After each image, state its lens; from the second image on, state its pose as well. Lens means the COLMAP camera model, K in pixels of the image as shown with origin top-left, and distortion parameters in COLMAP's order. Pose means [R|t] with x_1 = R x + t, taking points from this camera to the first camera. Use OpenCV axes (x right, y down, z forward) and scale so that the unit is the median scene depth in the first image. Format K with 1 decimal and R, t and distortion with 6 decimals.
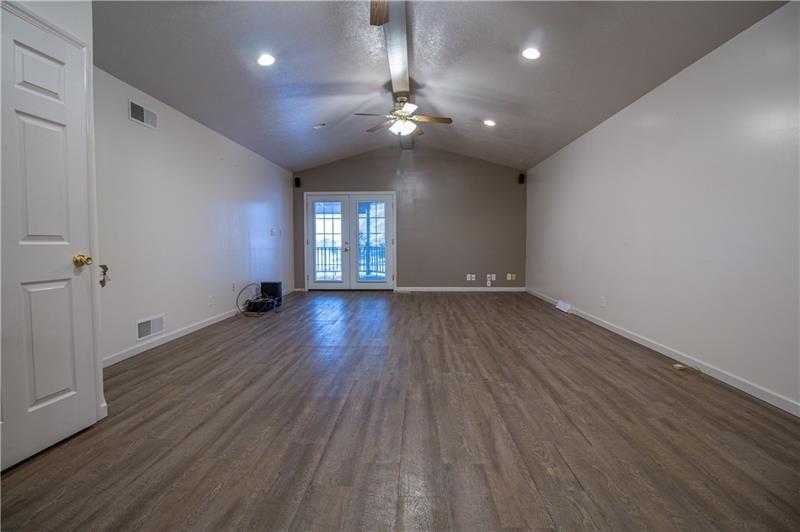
lens RADIAL K [[373.1, 0, 401.2], [0, 373.1, 258.8], [0, 0, 1]] dist [-0.012715, -0.000959]
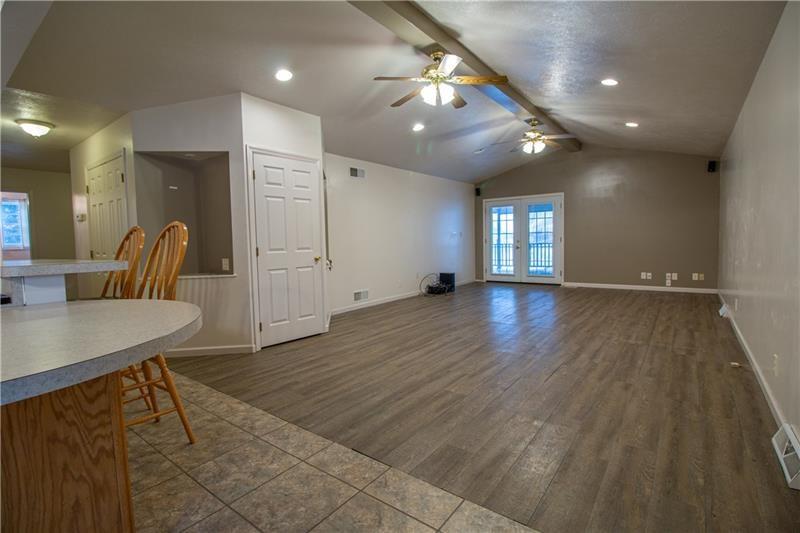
lens RADIAL K [[373.1, 0, 401.2], [0, 373.1, 259.3], [0, 0, 1]] dist [-0.012715, -0.000959]
pose [[0.822854, 0.013551, -0.568092, 0.214548], [-0.003344, 0.999814, 0.019006, -0.008467], [0.568243, -0.013740, 0.822746, -0.146922]]
